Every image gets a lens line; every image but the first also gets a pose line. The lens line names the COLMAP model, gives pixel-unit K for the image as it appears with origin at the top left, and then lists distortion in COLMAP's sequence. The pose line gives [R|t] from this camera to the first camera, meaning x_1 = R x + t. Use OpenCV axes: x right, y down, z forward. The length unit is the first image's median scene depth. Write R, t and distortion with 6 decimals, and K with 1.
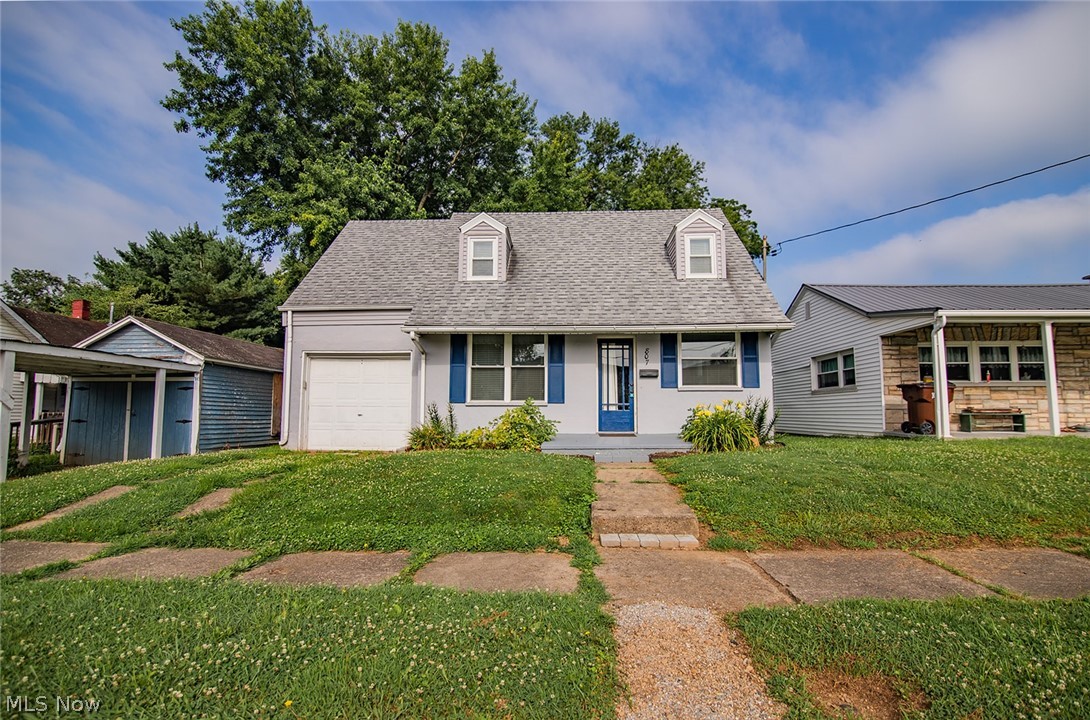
lens RADIAL K [[508.7, 0, 549.8], [0, 508.7, 362.6], [0, 0, 1]] dist [-0.023742, 0.002526]
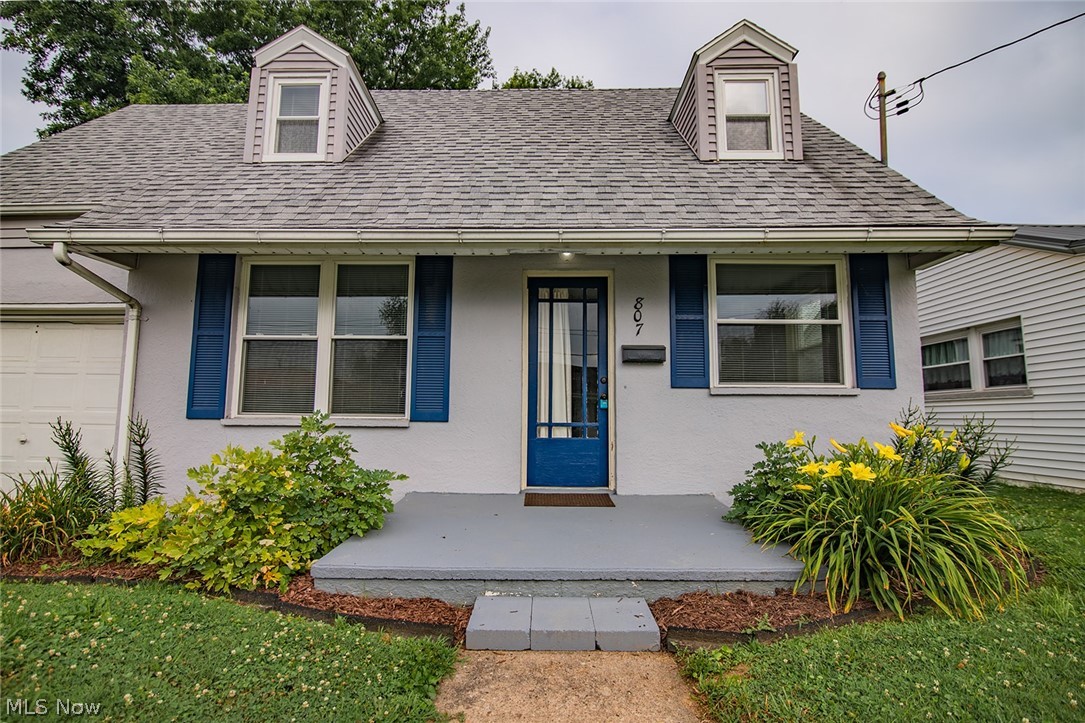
lens RADIAL K [[506.3, 0, 536.4], [0, 506.3, 364.0], [0, 0, 1]] dist [-0.023742, 0.002526]
pose [[0.999732, 0.007962, 0.021755, 0.092666], [-0.007870, 0.999960, -0.004336, 0.031570], [-0.021789, 0.004163, 0.999754, 0.558758]]
